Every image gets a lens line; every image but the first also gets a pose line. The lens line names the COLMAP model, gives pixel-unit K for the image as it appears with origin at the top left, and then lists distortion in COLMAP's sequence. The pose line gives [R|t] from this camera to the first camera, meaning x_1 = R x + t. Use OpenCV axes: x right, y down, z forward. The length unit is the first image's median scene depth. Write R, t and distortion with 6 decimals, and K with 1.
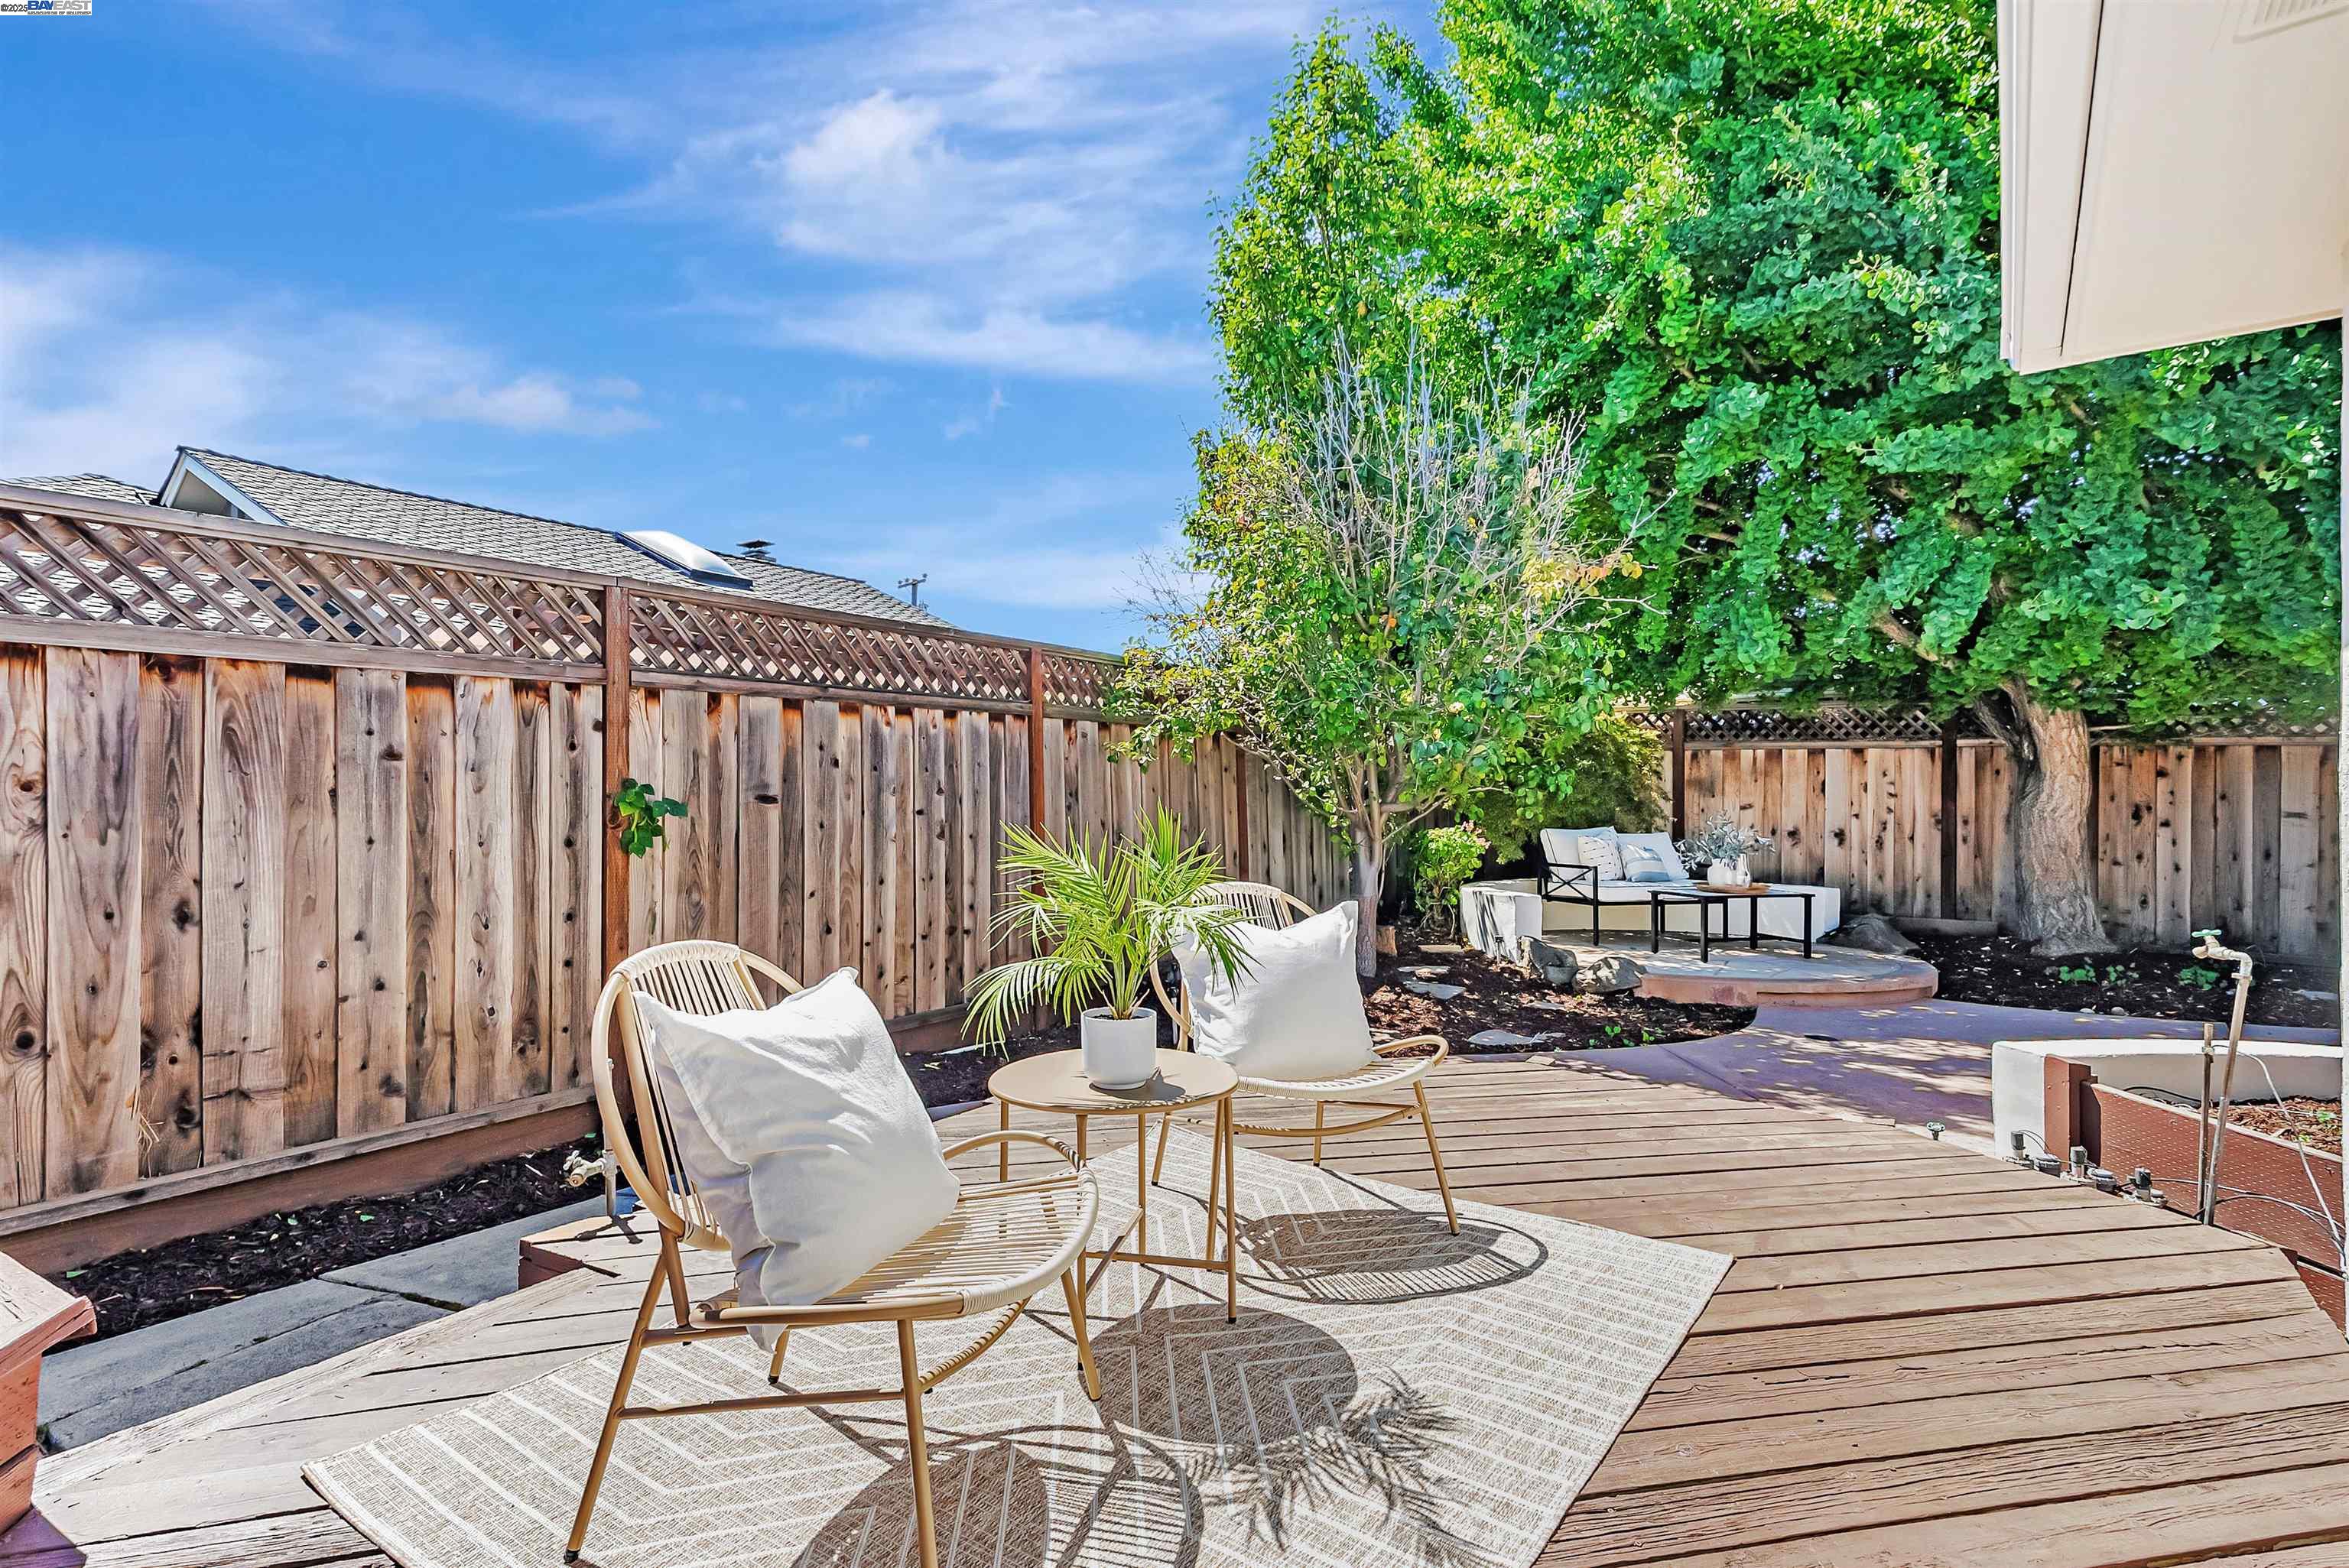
lens RADIAL K [[1166.4, 0, 1190.2], [0, 1166.4, 792.3], [0, 0, 1]] dist [0.024646, 0.000910]
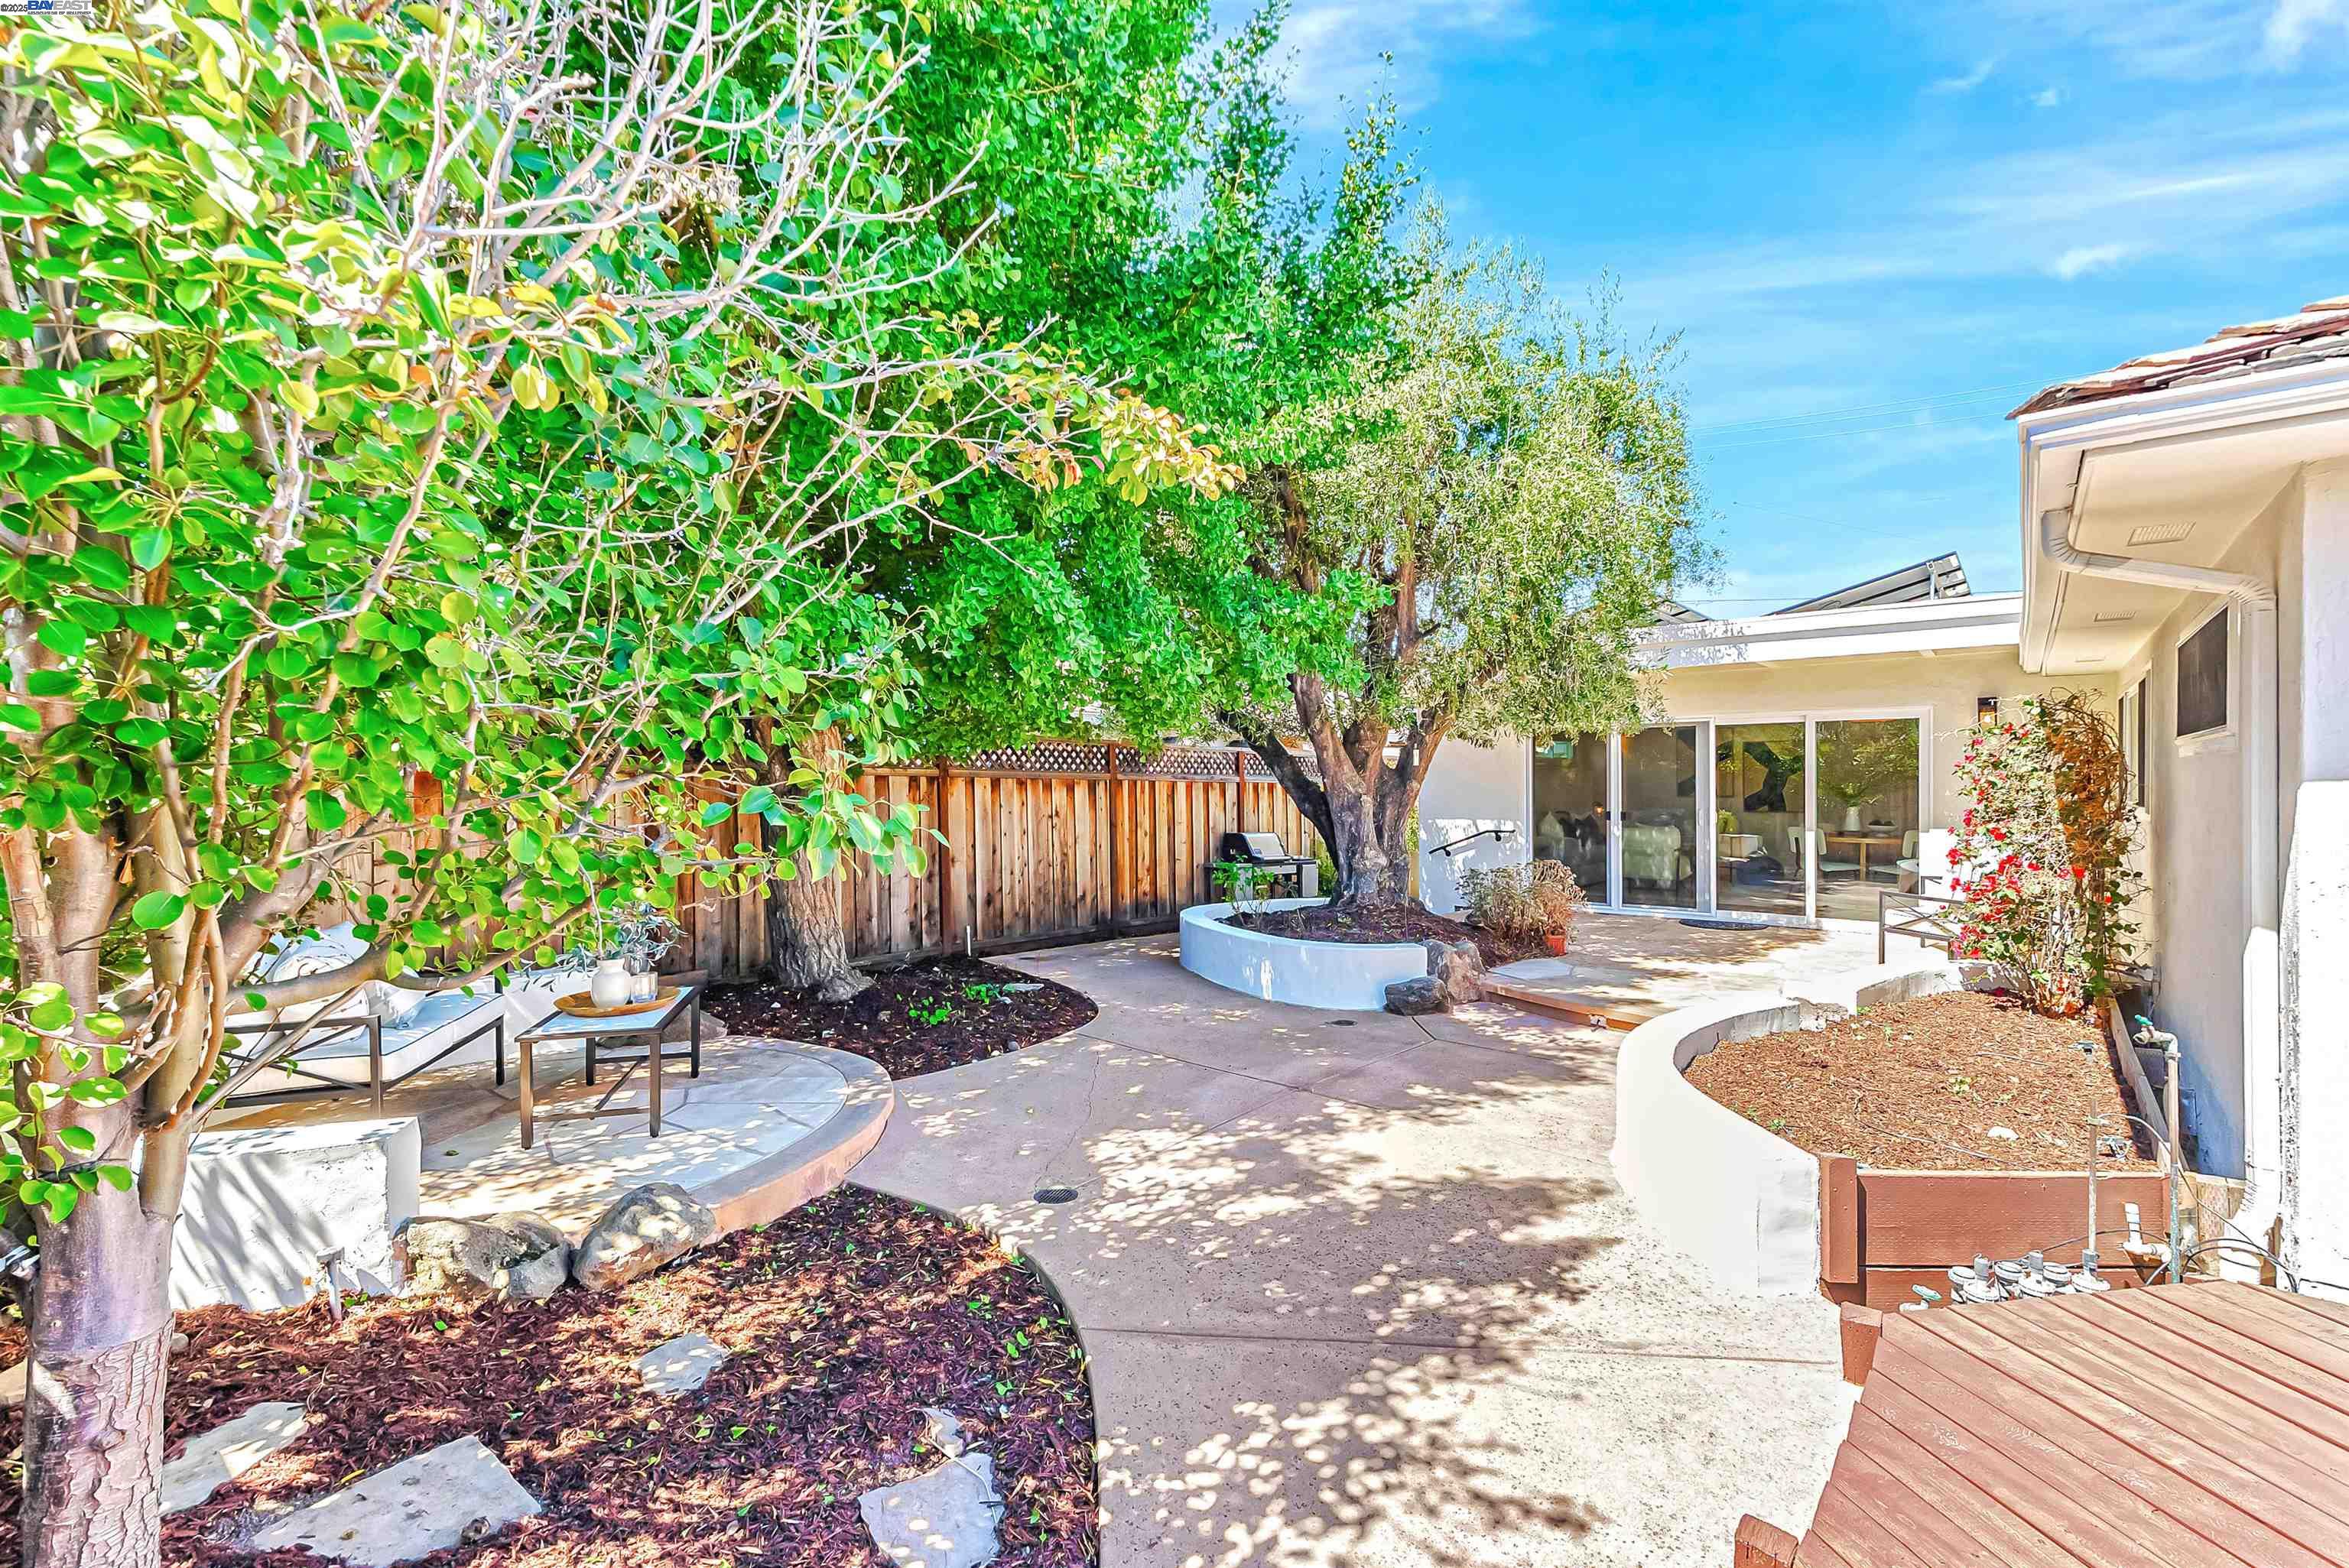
lens RADIAL K [[1019.0, 0, 1178.8], [0, 1019.0, 791.8], [0, 0, 1]] dist [0.010964, 0.001203]
pose [[0.067691, -0.017411, 0.997554, -0.107958], [0.004183, 0.999844, 0.017167, -0.063659], [-0.997698, 0.003010, 0.067753, 1.055762]]
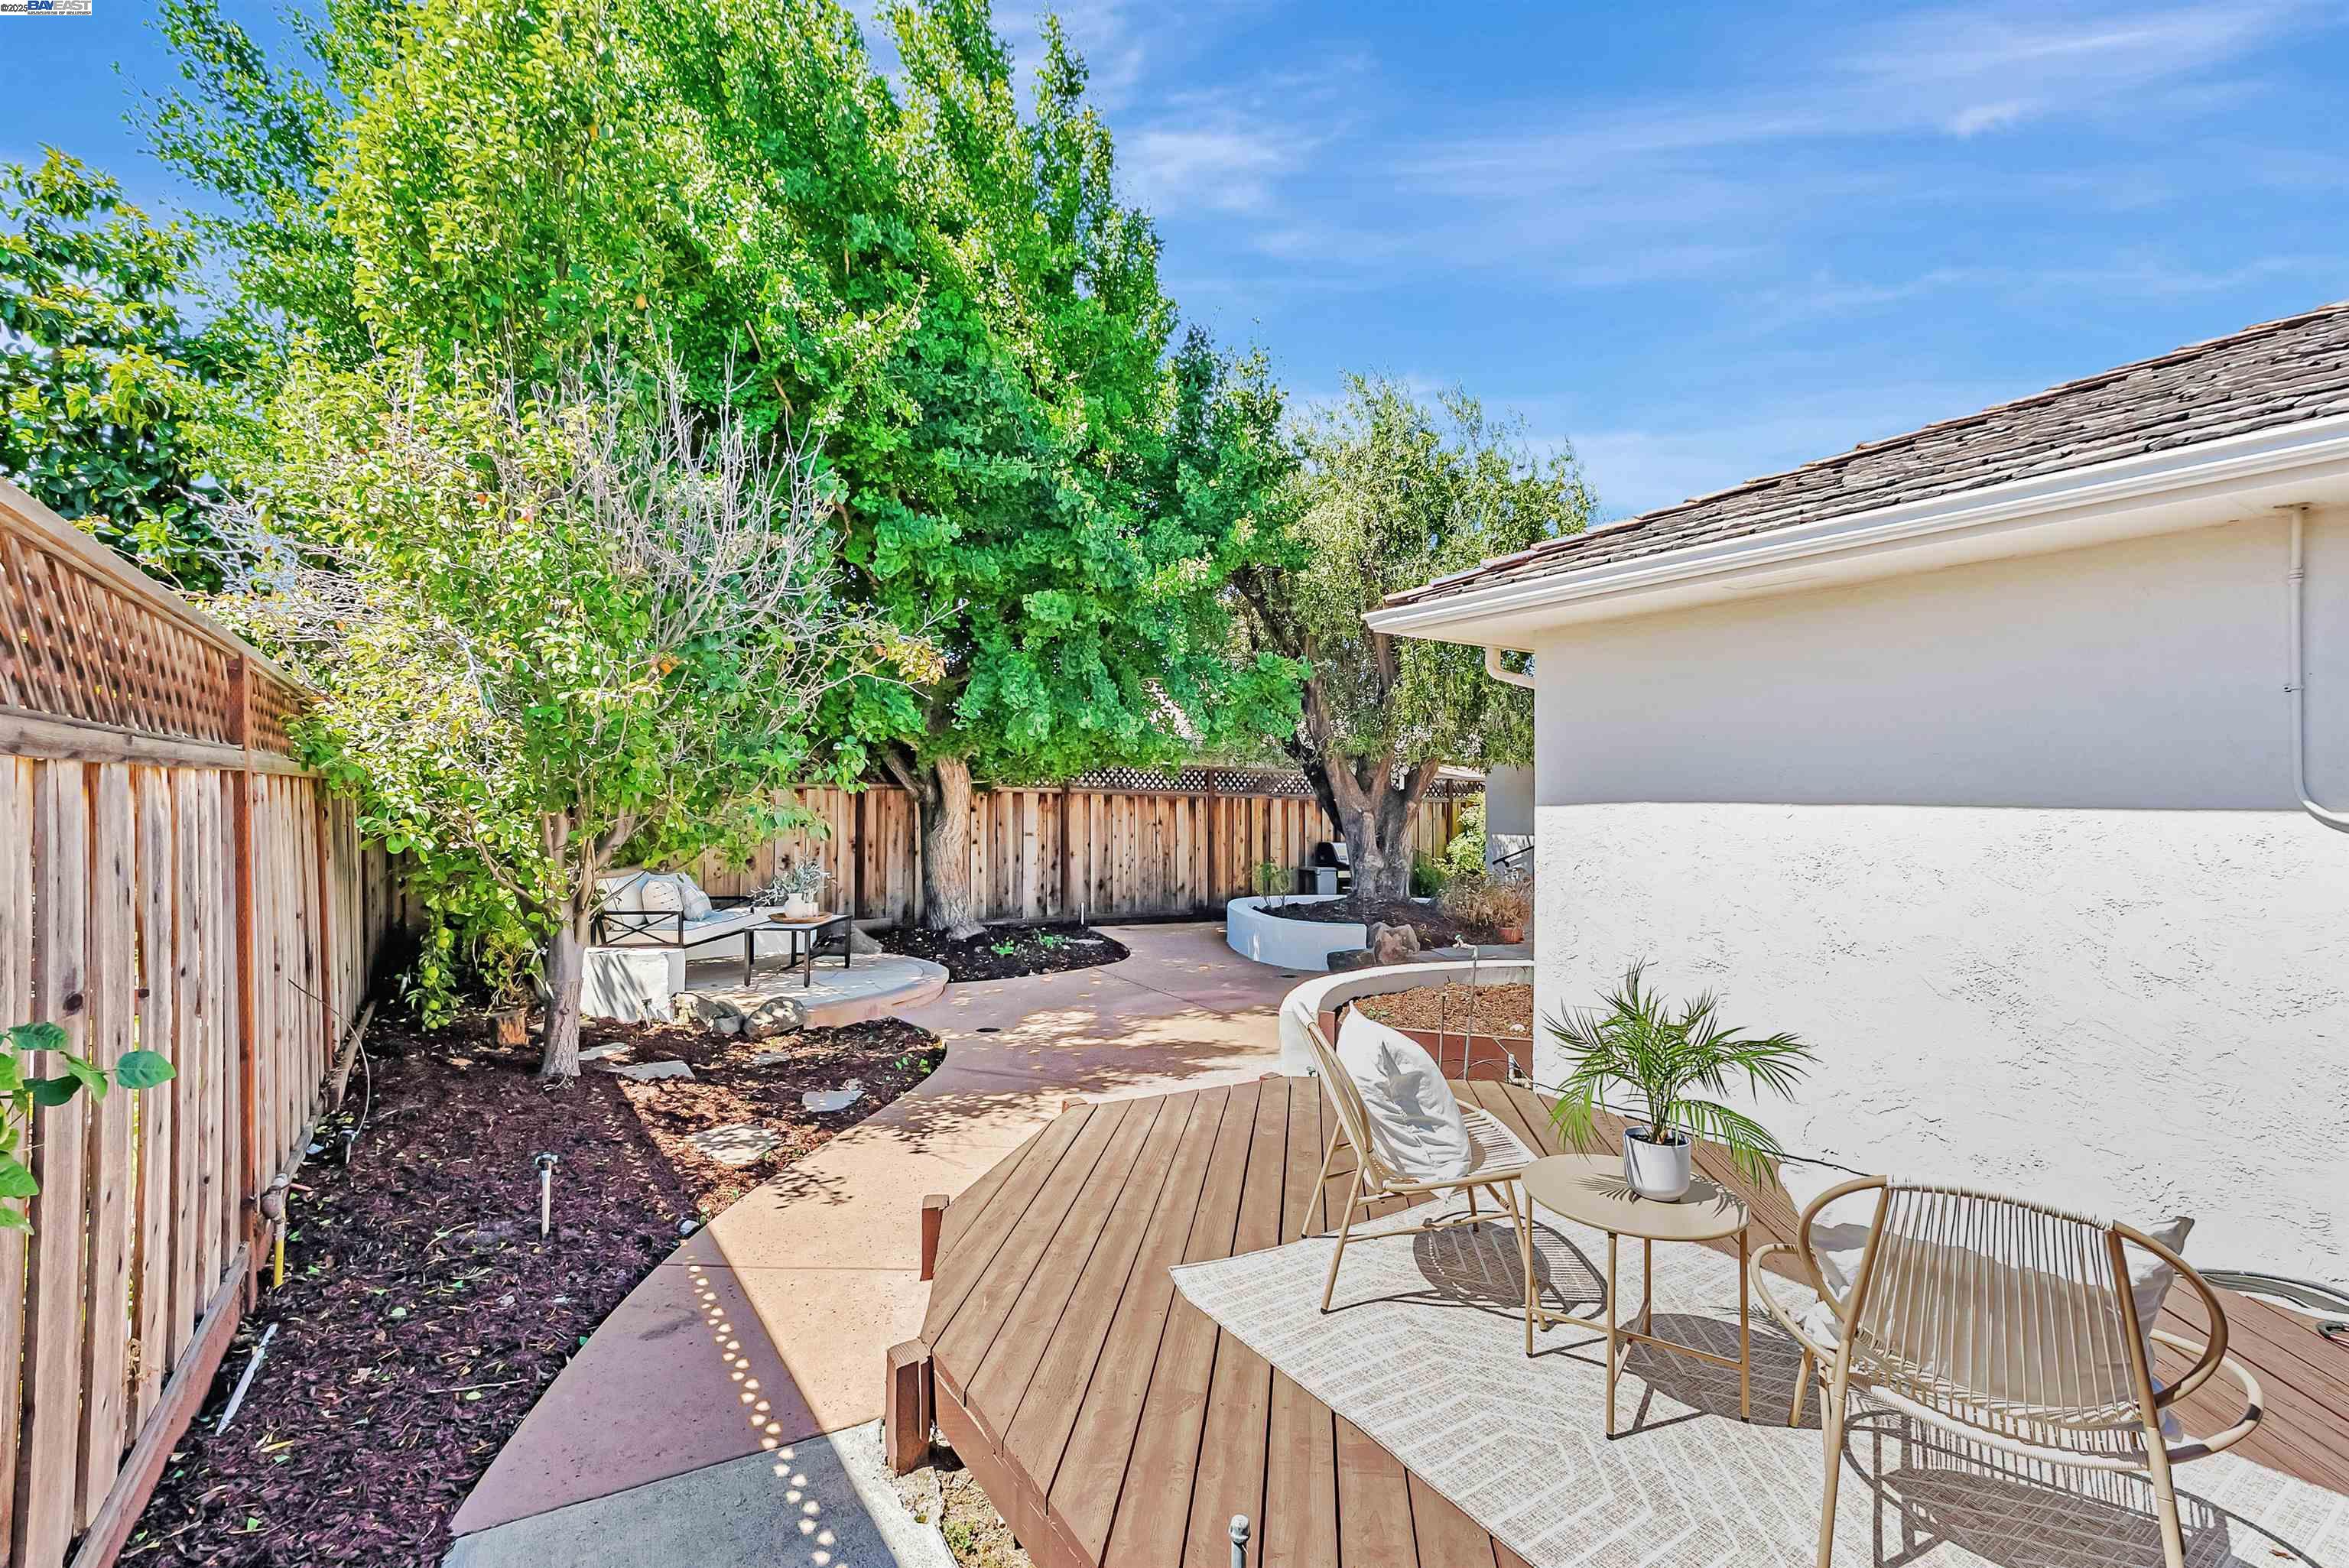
lens RADIAL K [[1019.0, 0, 1171.0], [0, 1019.0, 793.9], [0, 0, 1]] dist [0.010964, 0.001203]
pose [[0.361881, -0.003448, 0.932218, -0.542869], [-0.003992, 0.999978, 0.005248, -0.074347], [-0.932216, -0.005620, 0.361859, 0.479103]]
